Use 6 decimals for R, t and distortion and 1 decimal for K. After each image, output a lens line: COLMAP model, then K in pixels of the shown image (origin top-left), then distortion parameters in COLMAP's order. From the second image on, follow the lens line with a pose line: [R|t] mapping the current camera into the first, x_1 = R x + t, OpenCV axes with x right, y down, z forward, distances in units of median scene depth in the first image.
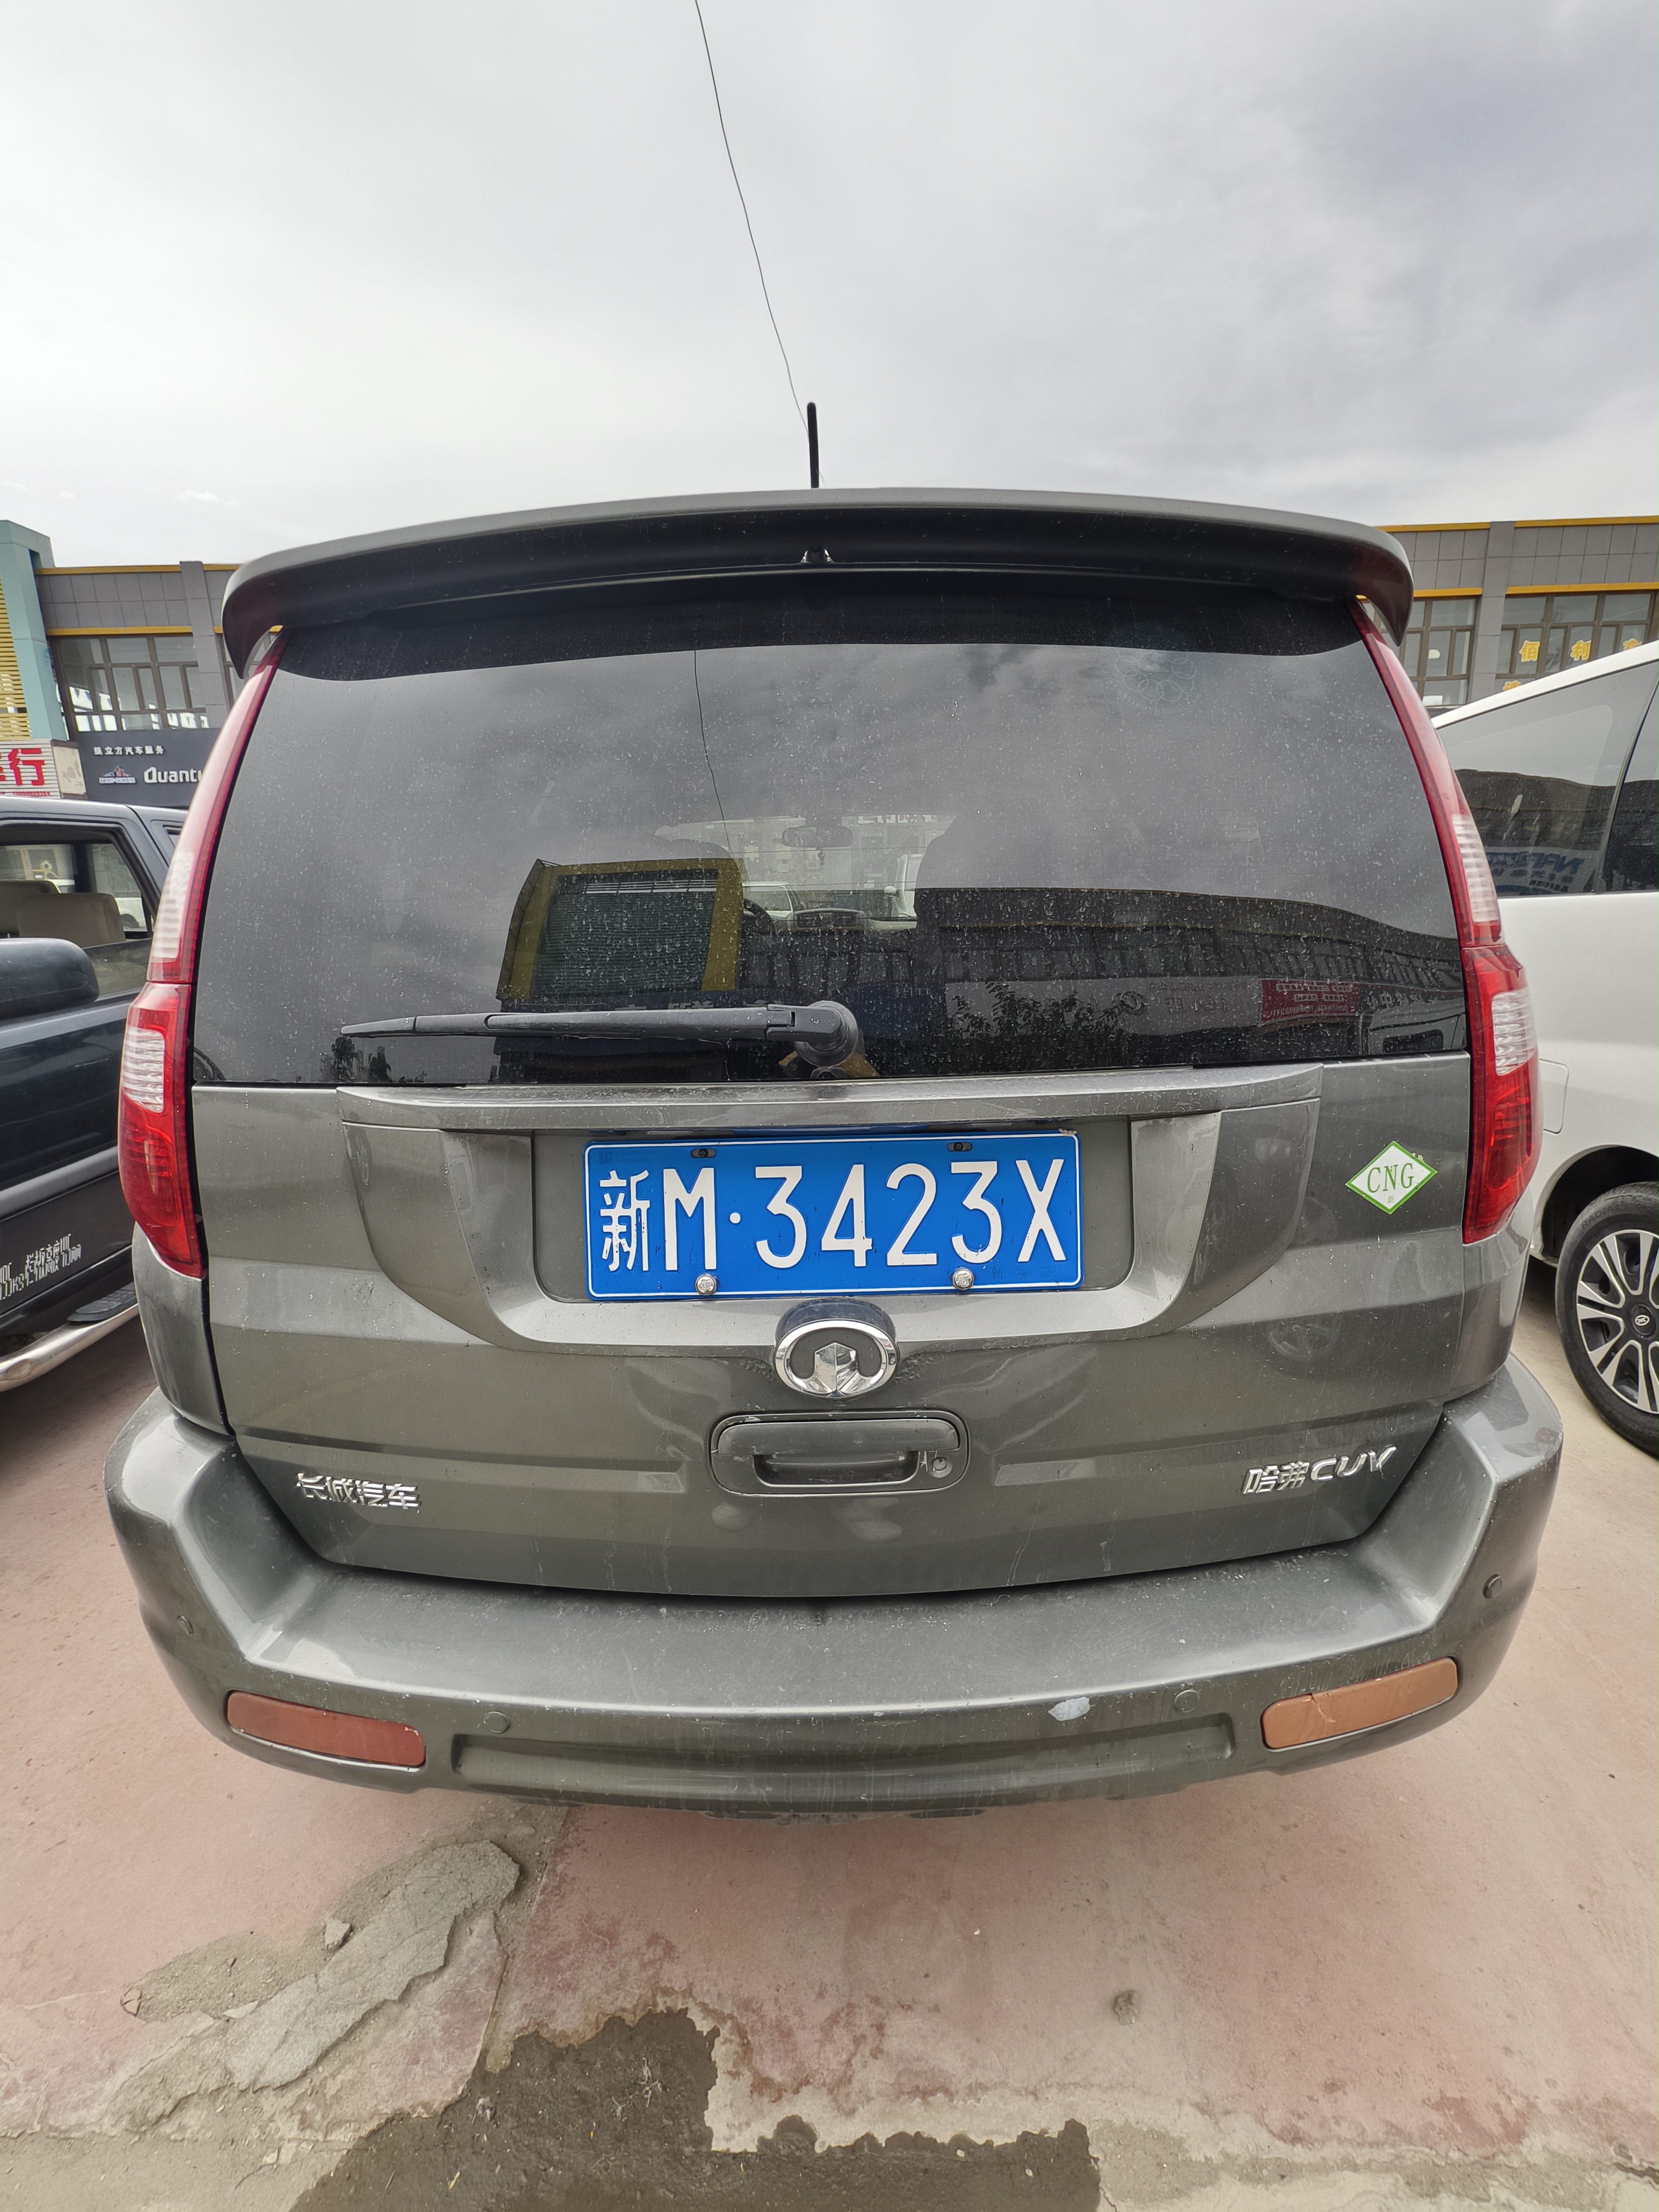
lens RADIAL K [[971.8, 0, 820.6], [0, 971.8, 1099.8], [0, 0, 1]] dist [-0.009012, 0.000217]
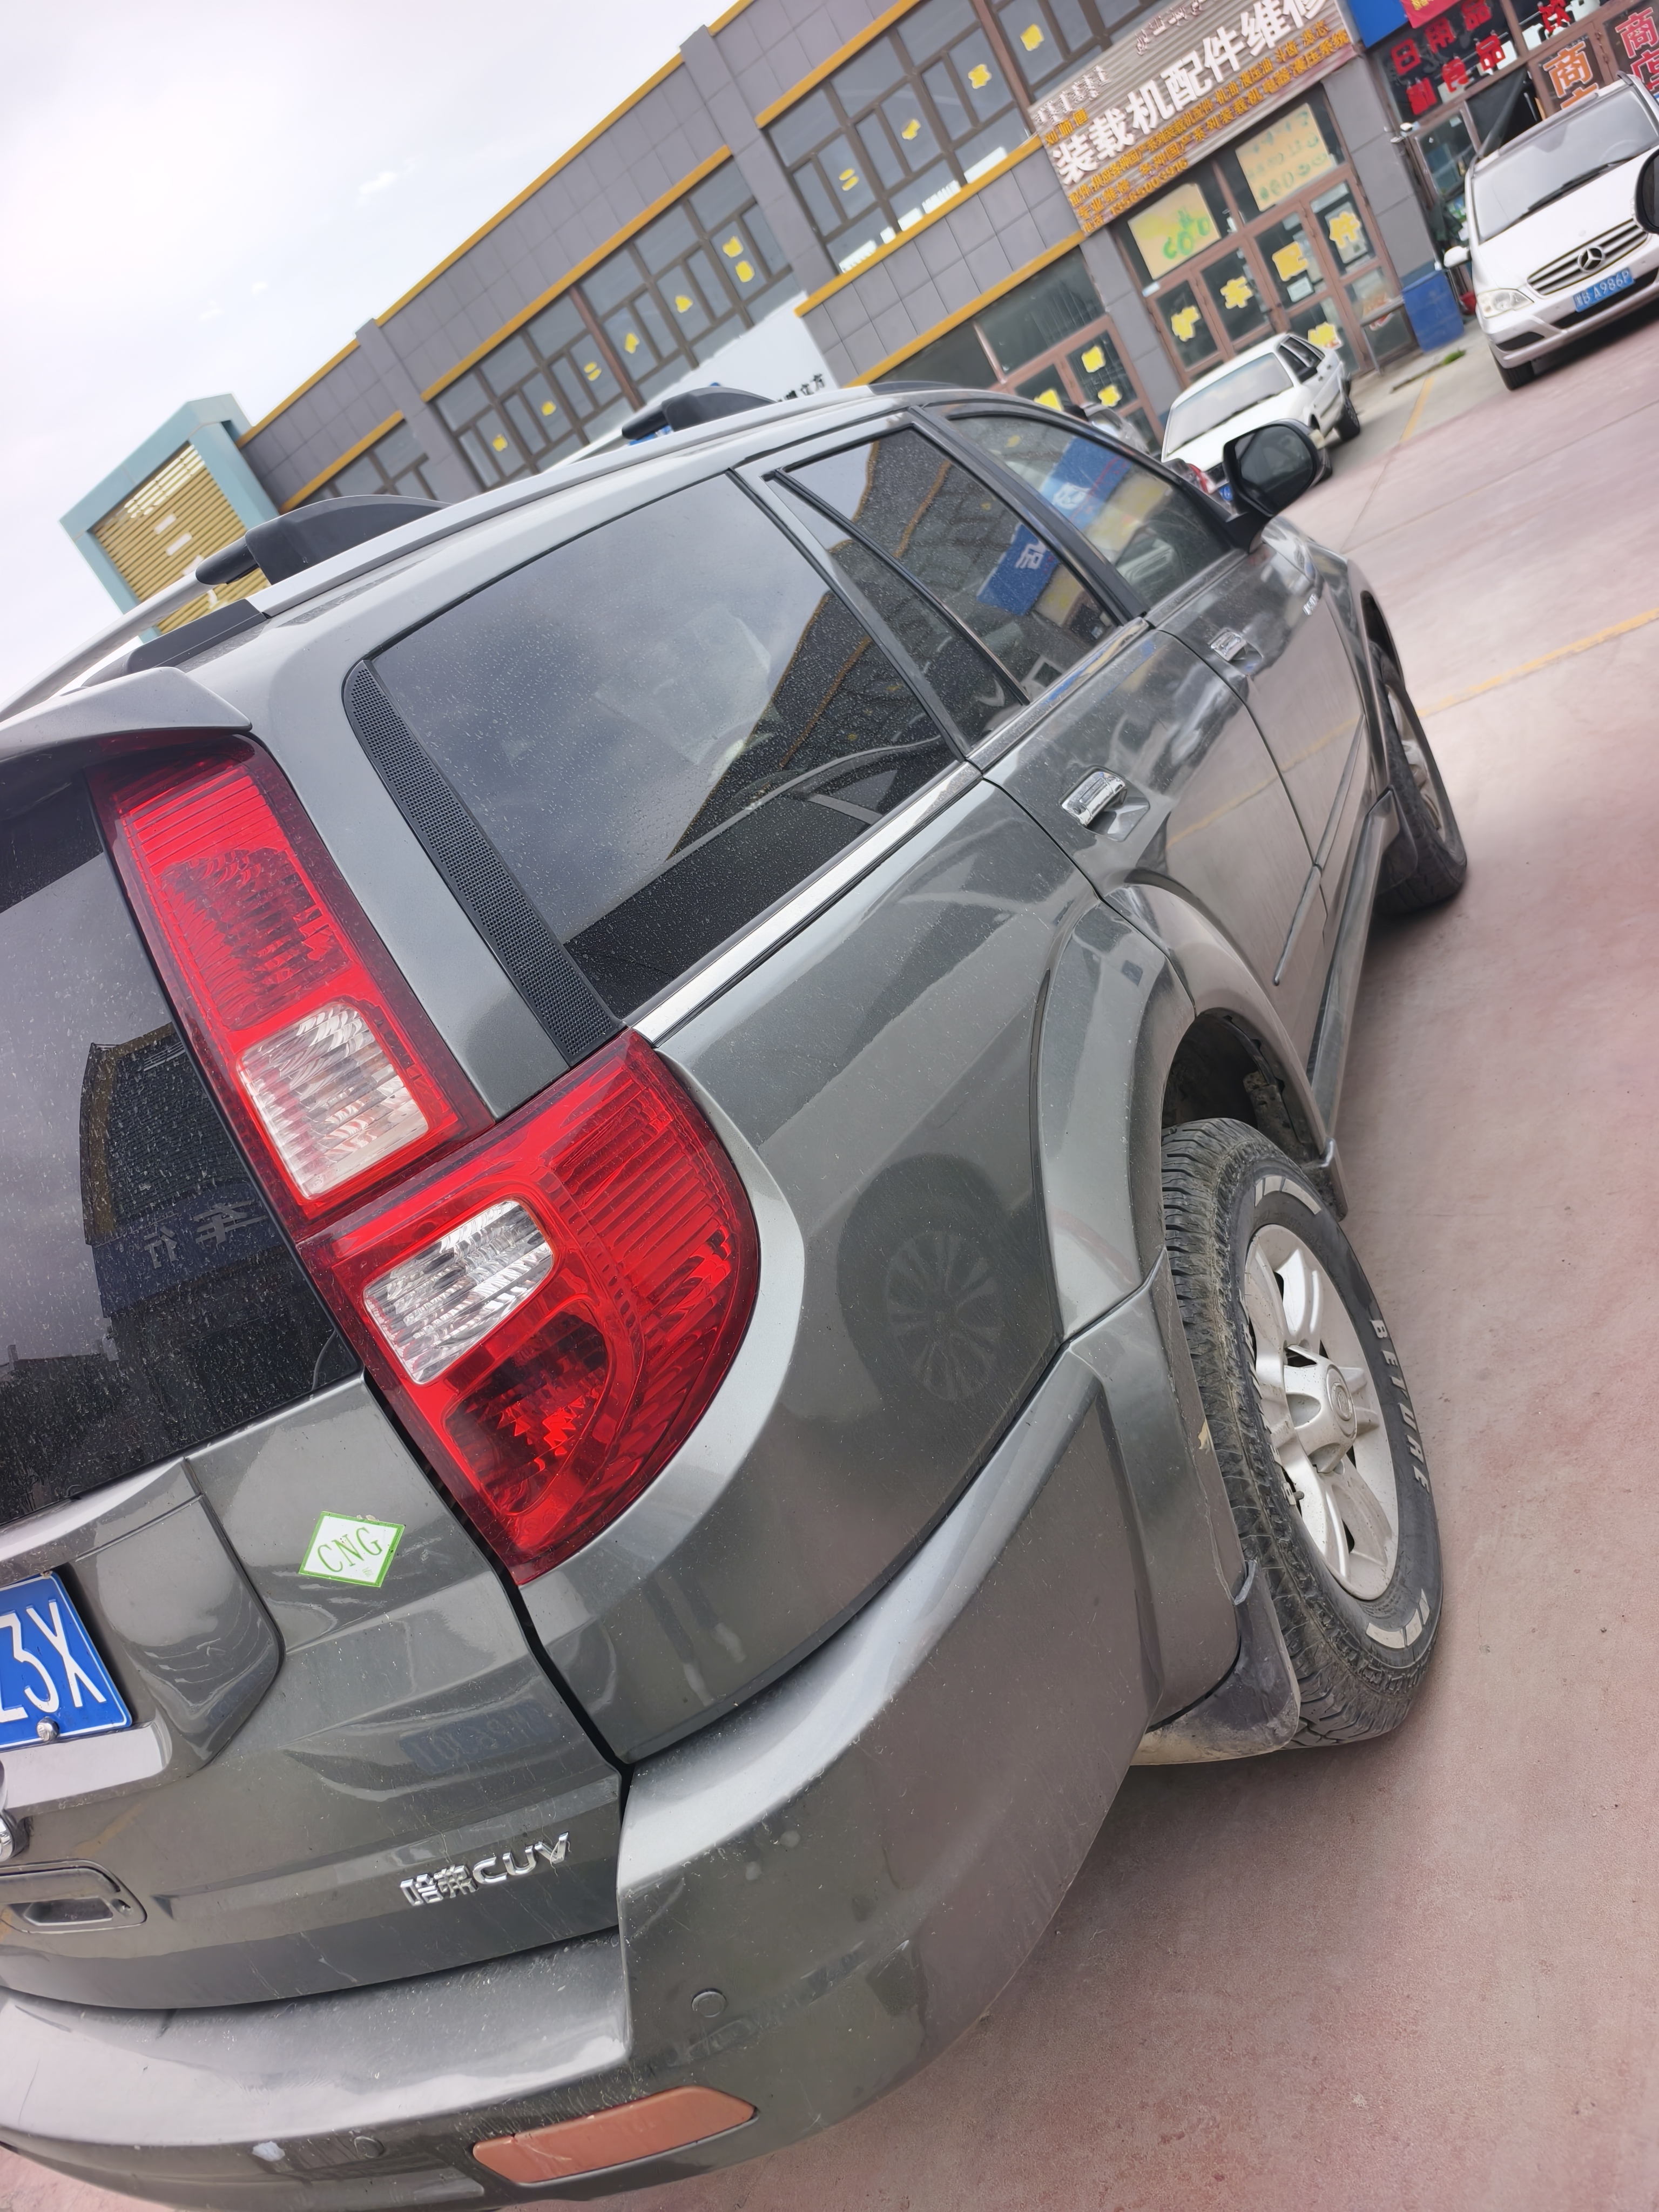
lens RADIAL K [[1524.1, 0, 818.8], [0, 1524.1, 1089.6], [0, 0, 1]] dist [0.006713, -0.009647]
pose [[0.805585, -0.285958, -0.518903, 1.576725], [0.389440, 0.915605, 0.100023, -0.221472], [0.446508, -0.282659, 0.848961, 0.249230]]
